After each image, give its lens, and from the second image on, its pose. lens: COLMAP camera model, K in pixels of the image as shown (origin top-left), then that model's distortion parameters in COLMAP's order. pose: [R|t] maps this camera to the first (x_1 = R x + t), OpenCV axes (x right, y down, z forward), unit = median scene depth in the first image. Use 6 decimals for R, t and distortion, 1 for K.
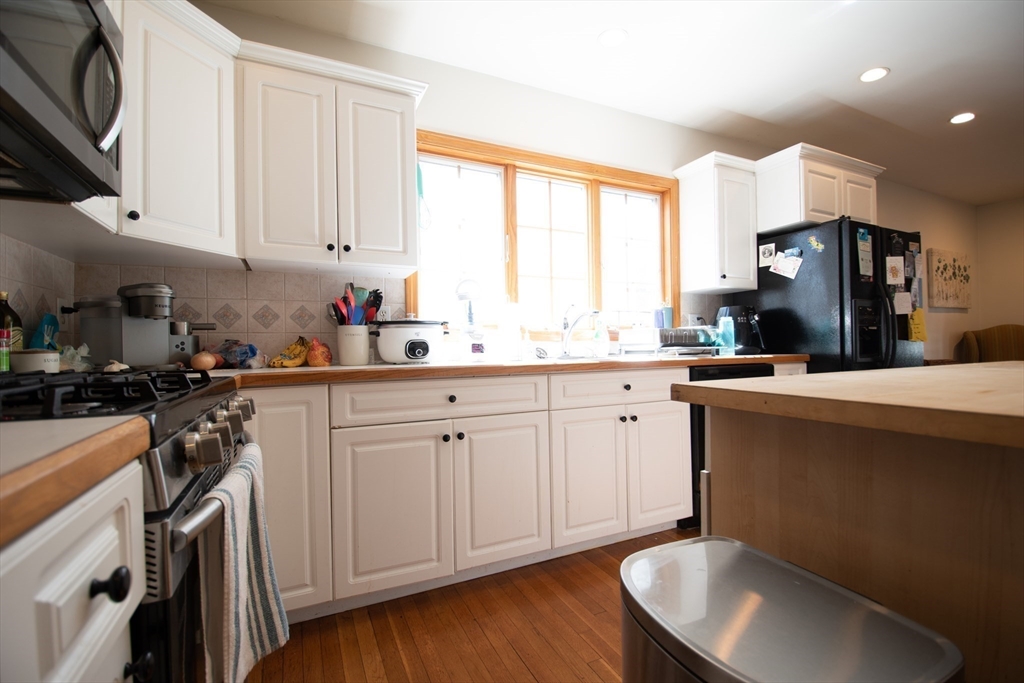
lens RADIAL K [[447.7, 0, 507.5], [0, 447.7, 347.4], [0, 0, 1]] dist [0.013672, -0.024964]
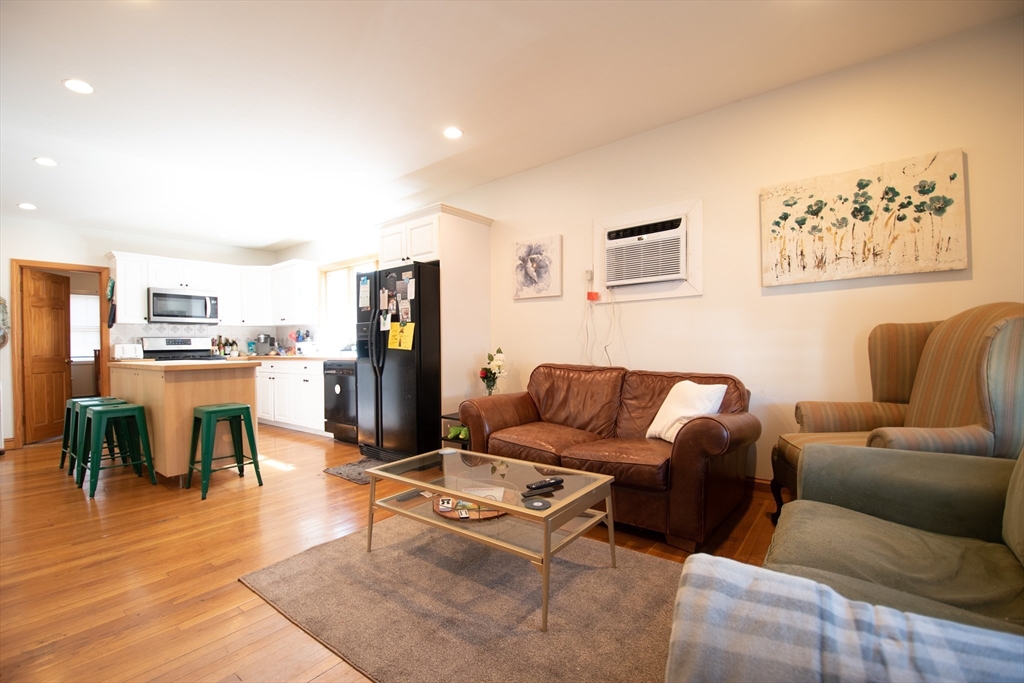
lens RADIAL K [[447.7, 0, 507.5], [0, 447.7, 347.4], [0, 0, 1]] dist [0.013672, -0.024964]
pose [[0.445604, 0.007670, -0.895197, 2.194169], [0.011198, 0.999837, 0.014140, -0.035387], [0.895160, -0.016325, 0.445446, 0.686101]]
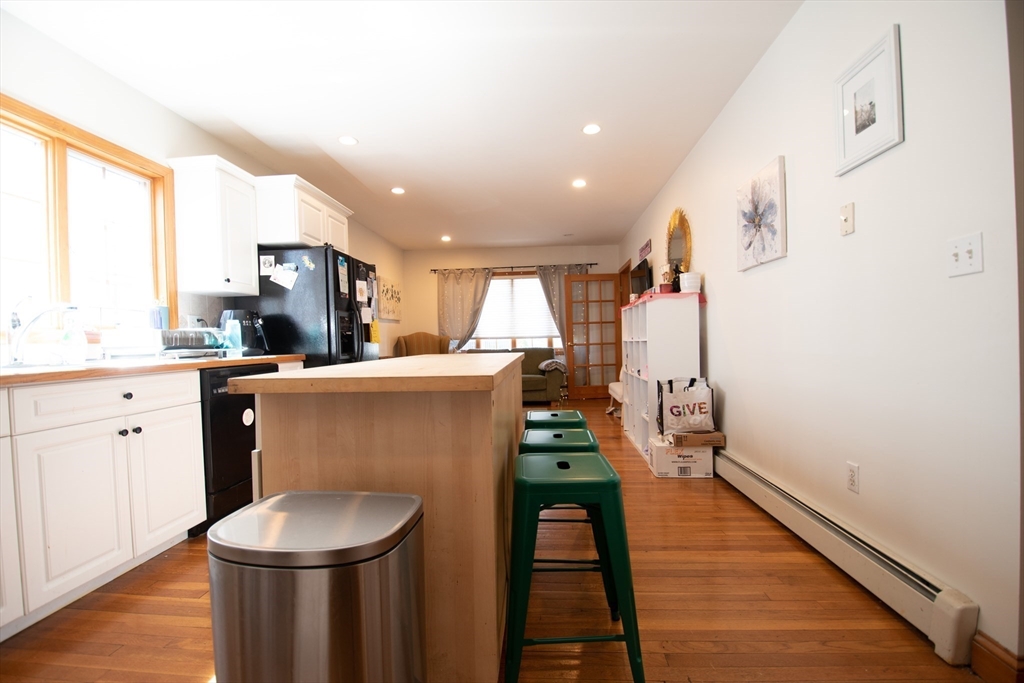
lens RADIAL K [[447.7, 0, 507.5], [0, 447.7, 347.4], [0, 0, 1]] dist [0.013672, -0.024964]
pose [[0.499473, -0.010990, 0.866260, -0.091141], [0.016920, 0.999853, 0.002928, 0.002859], [-0.866164, 0.013195, 0.499585, -0.065045]]
